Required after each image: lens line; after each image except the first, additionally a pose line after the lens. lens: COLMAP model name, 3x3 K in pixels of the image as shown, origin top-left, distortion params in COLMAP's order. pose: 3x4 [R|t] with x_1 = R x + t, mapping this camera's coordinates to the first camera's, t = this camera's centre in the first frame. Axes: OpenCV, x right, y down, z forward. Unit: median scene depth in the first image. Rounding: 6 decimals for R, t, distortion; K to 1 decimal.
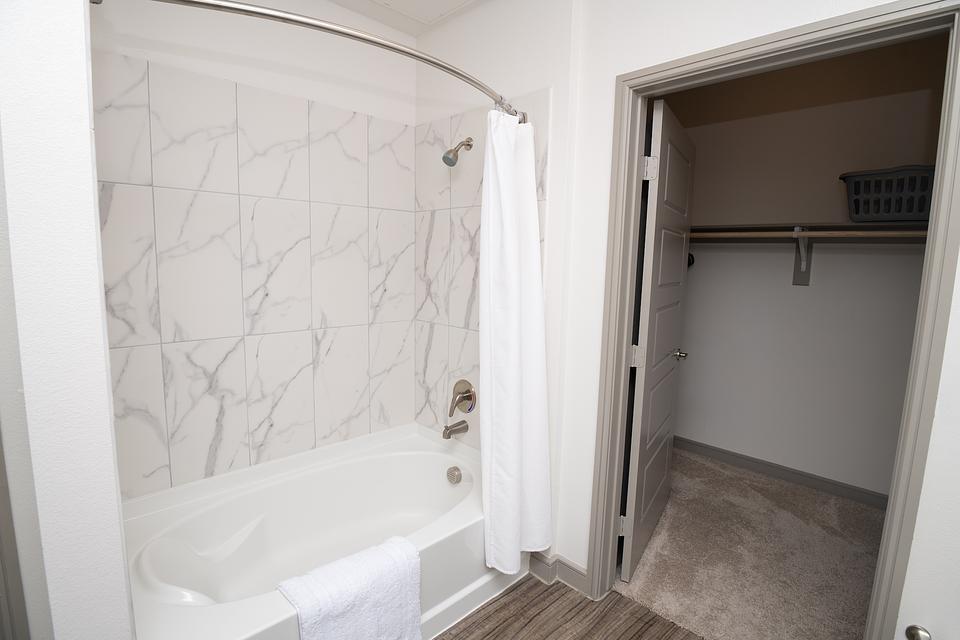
lens RADIAL K [[487.0, 0, 483.5], [0, 487.0, 316.3], [0, 0, 1]] dist [-0.007503, -0.000716]
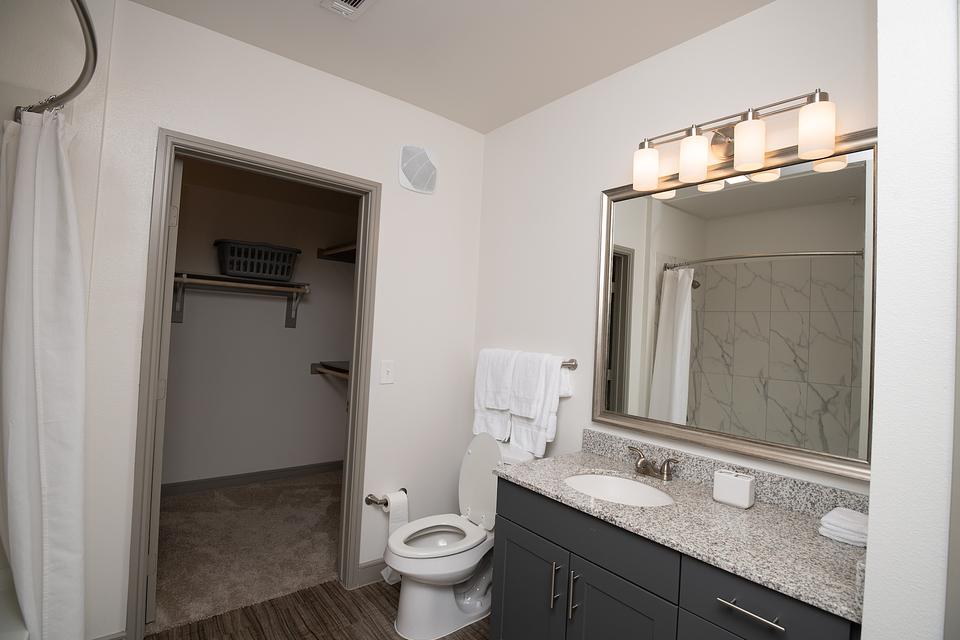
lens RADIAL K [[487.0, 0, 484.2], [0, 487.0, 318.1], [0, 0, 1]] dist [-0.007503, -0.000716]
pose [[0.113665, 0.000806, 0.993519, -0.588291], [0.087926, 0.996068, -0.010868, 0.003436], [-0.989621, 0.088591, 0.113147, 0.162528]]
